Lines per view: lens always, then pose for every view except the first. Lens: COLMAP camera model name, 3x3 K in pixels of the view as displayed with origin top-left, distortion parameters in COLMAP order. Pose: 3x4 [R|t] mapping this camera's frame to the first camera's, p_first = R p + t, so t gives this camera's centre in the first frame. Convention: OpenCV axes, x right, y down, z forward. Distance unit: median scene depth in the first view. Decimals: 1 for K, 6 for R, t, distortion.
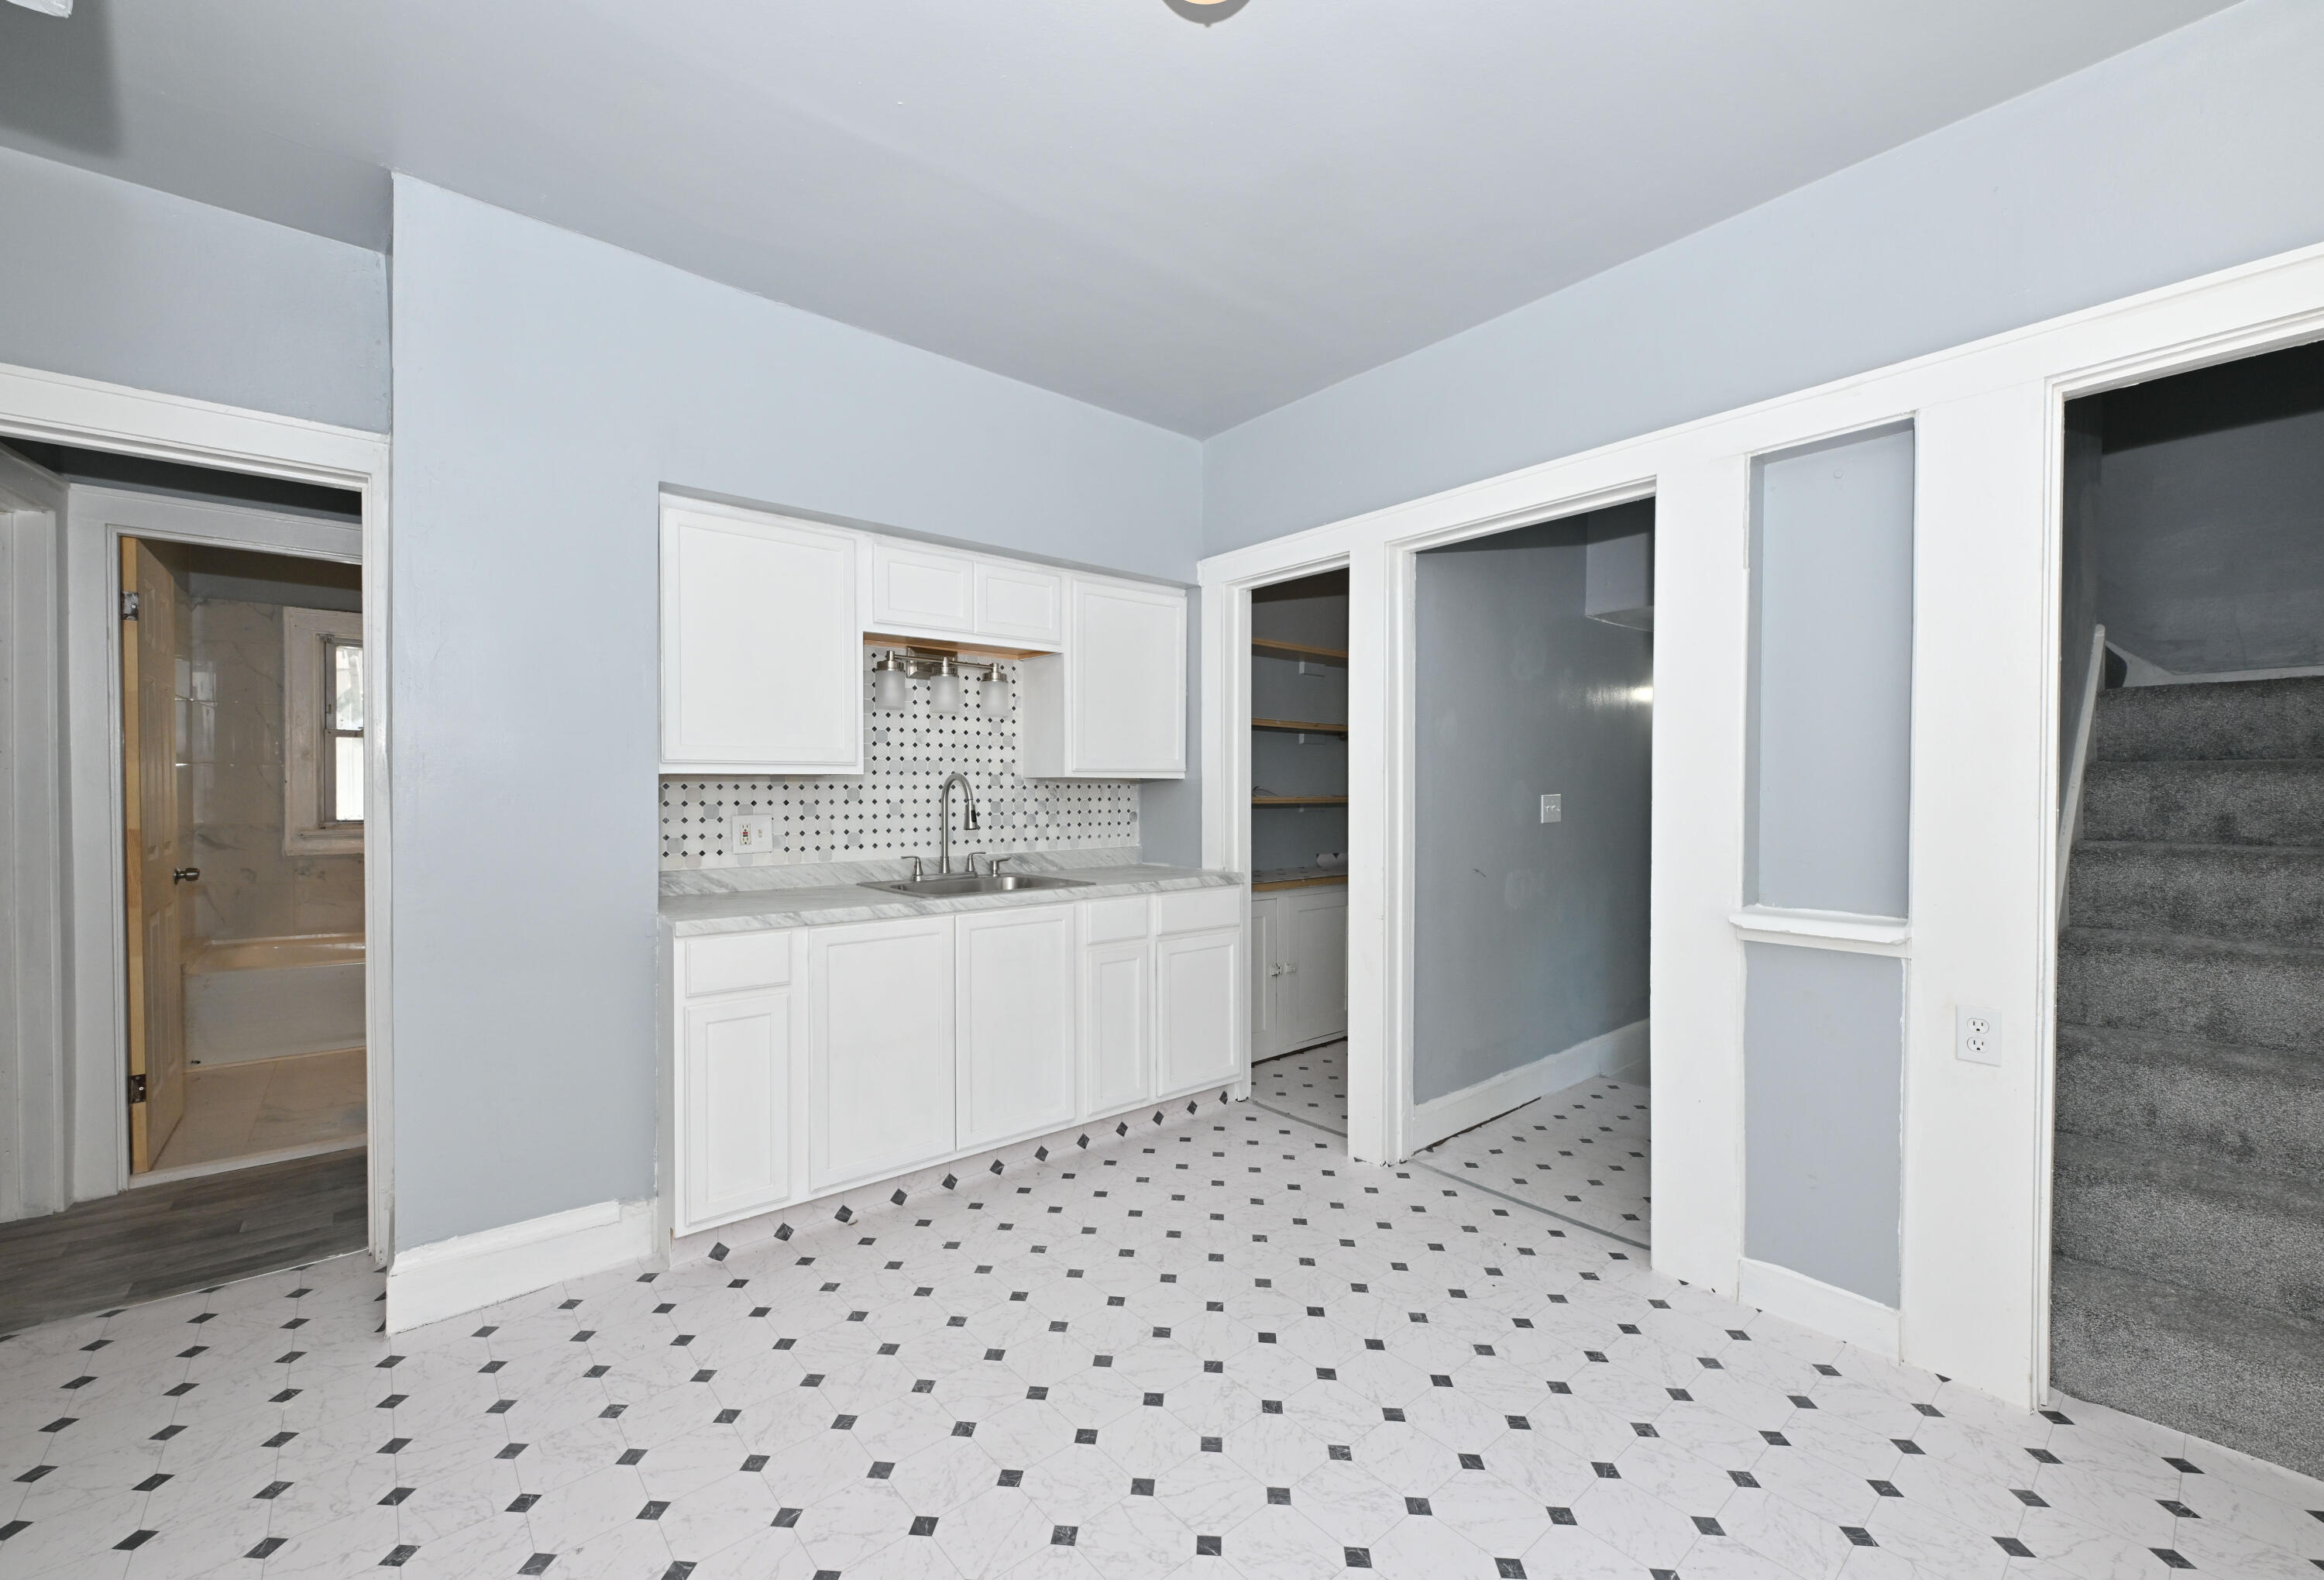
lens RADIAL K [[929.7, 0, 1155.3], [0, 929.7, 792.5], [0, 0, 1]] dist [0.003401, -0.001613]
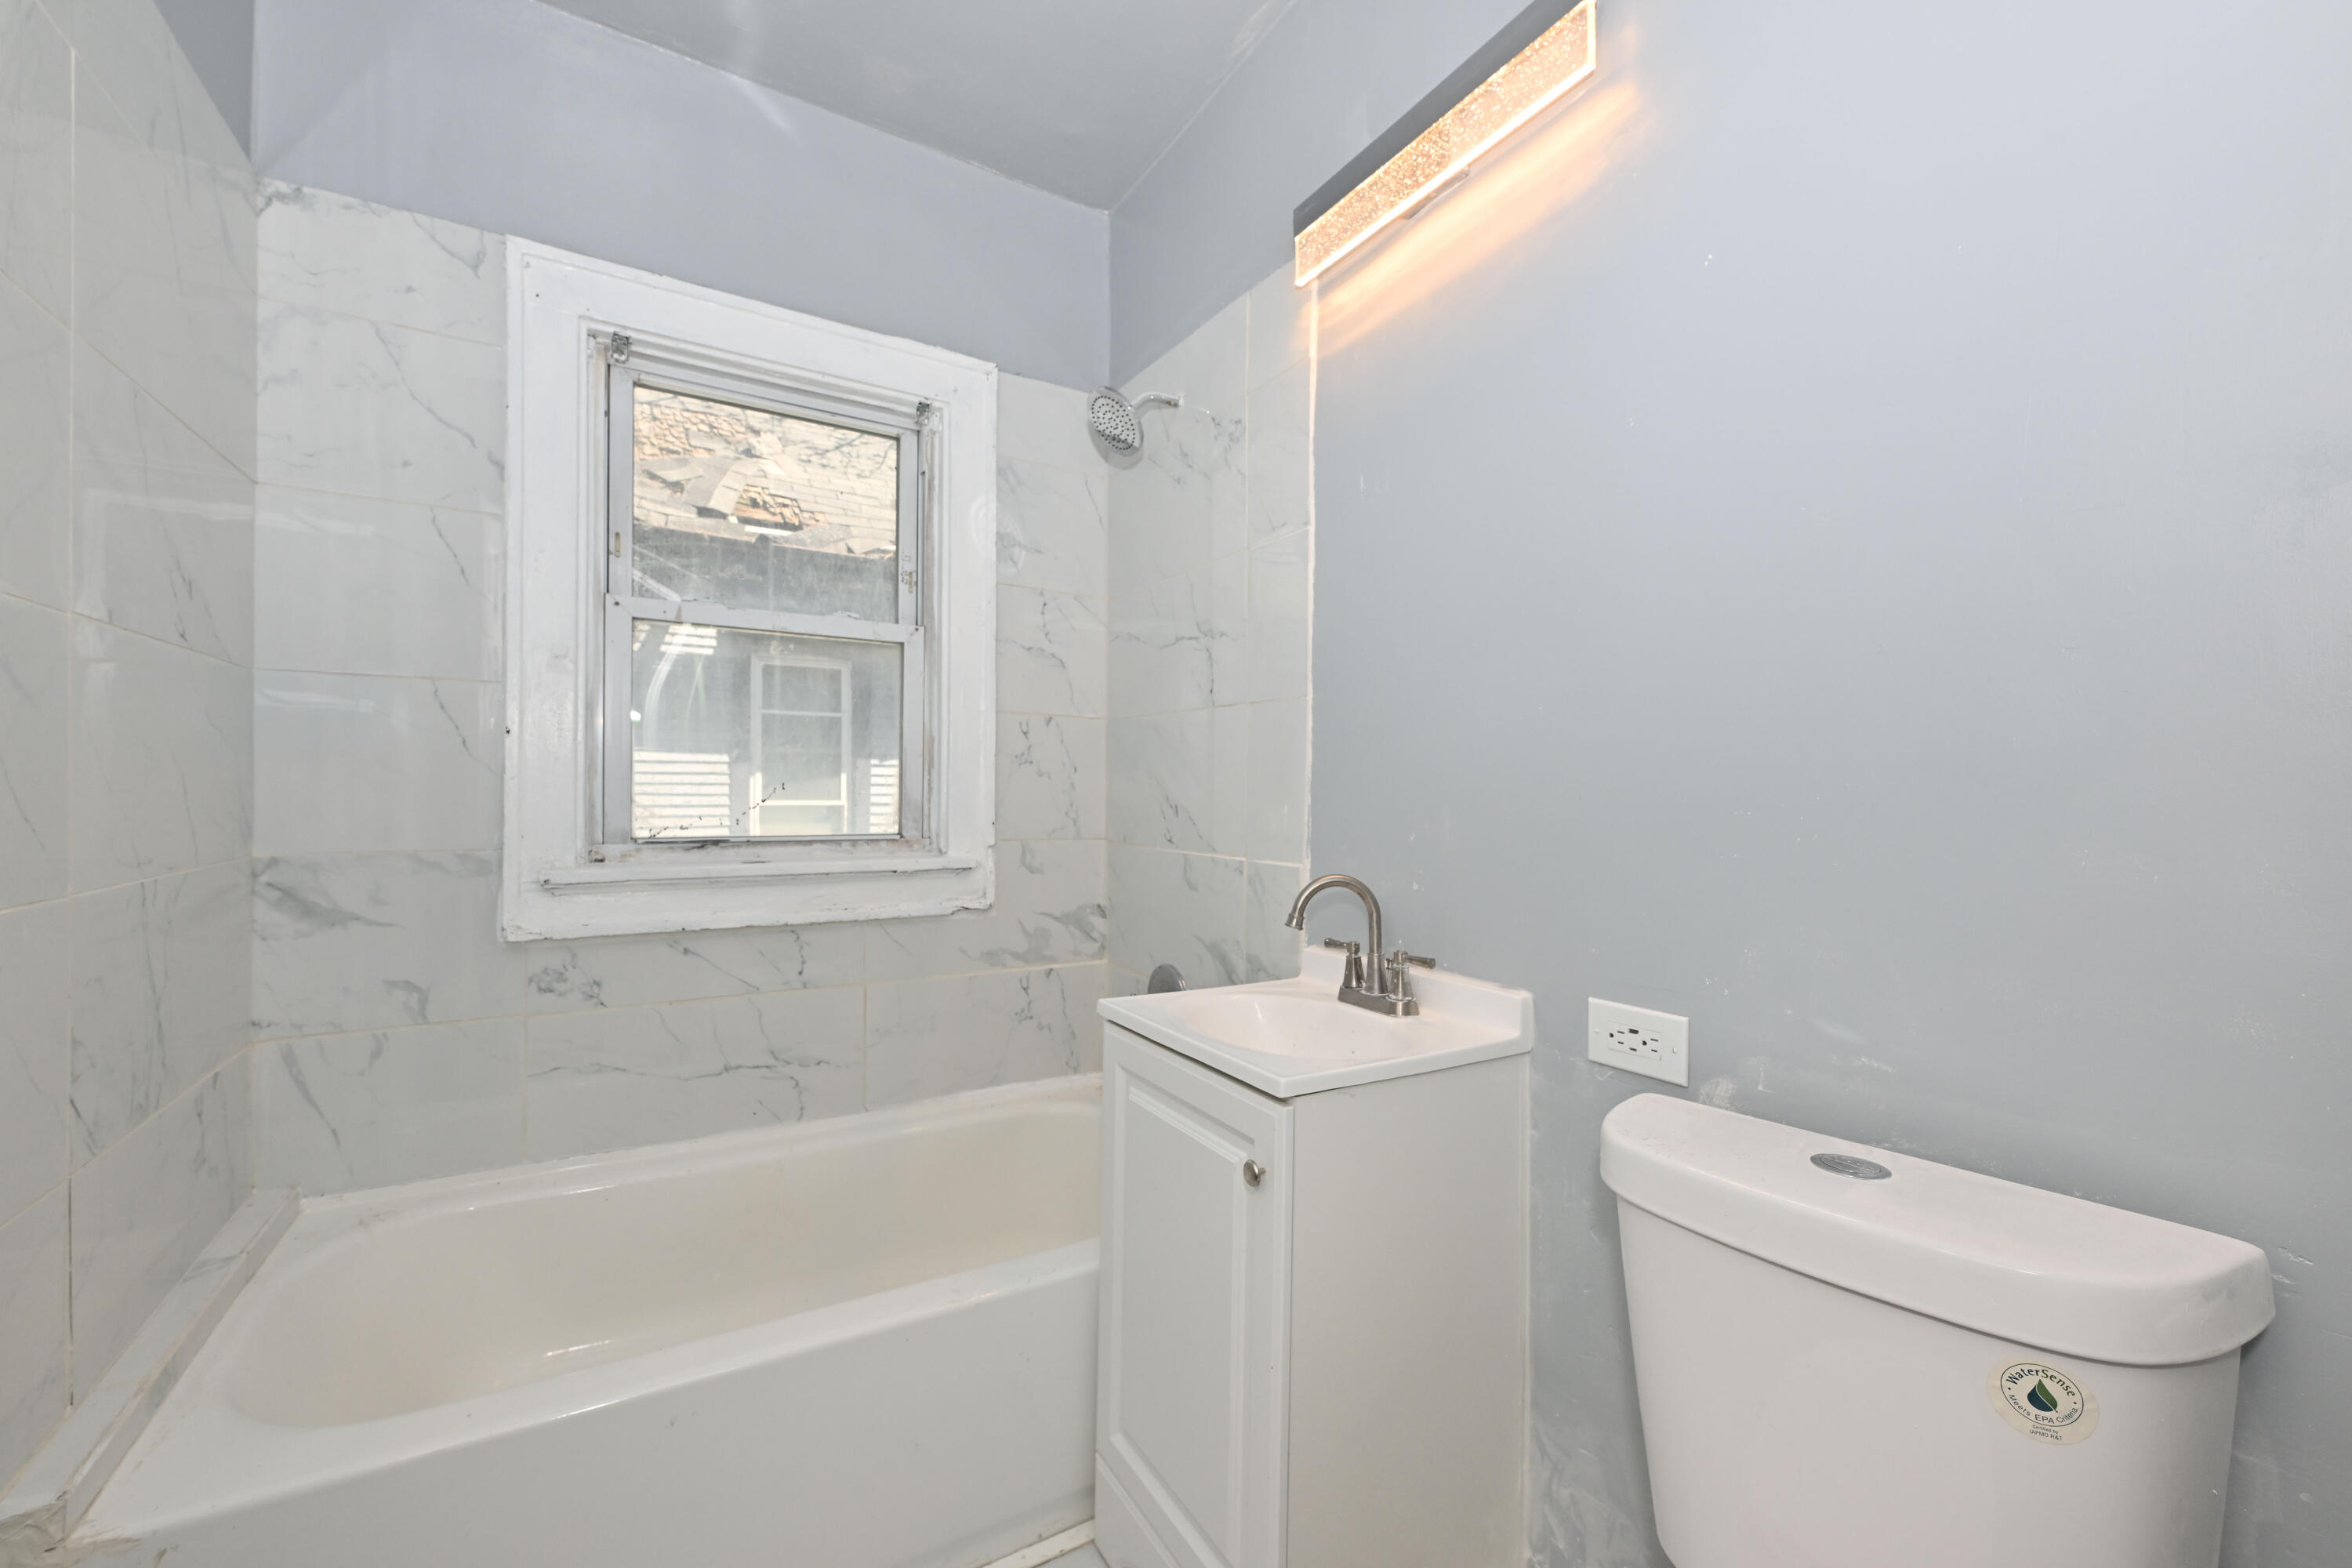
lens RADIAL K [[935.0, 0, 1173.1], [0, 935.0, 793.1], [0, 0, 1]] dist [-0.002470, 0.001914]
pose [[0.988757, 0.003844, -0.149479, -0.639166], [-0.004459, 0.999983, -0.003778, 0.012666], [0.149462, 0.004403, 0.988758, 0.695783]]
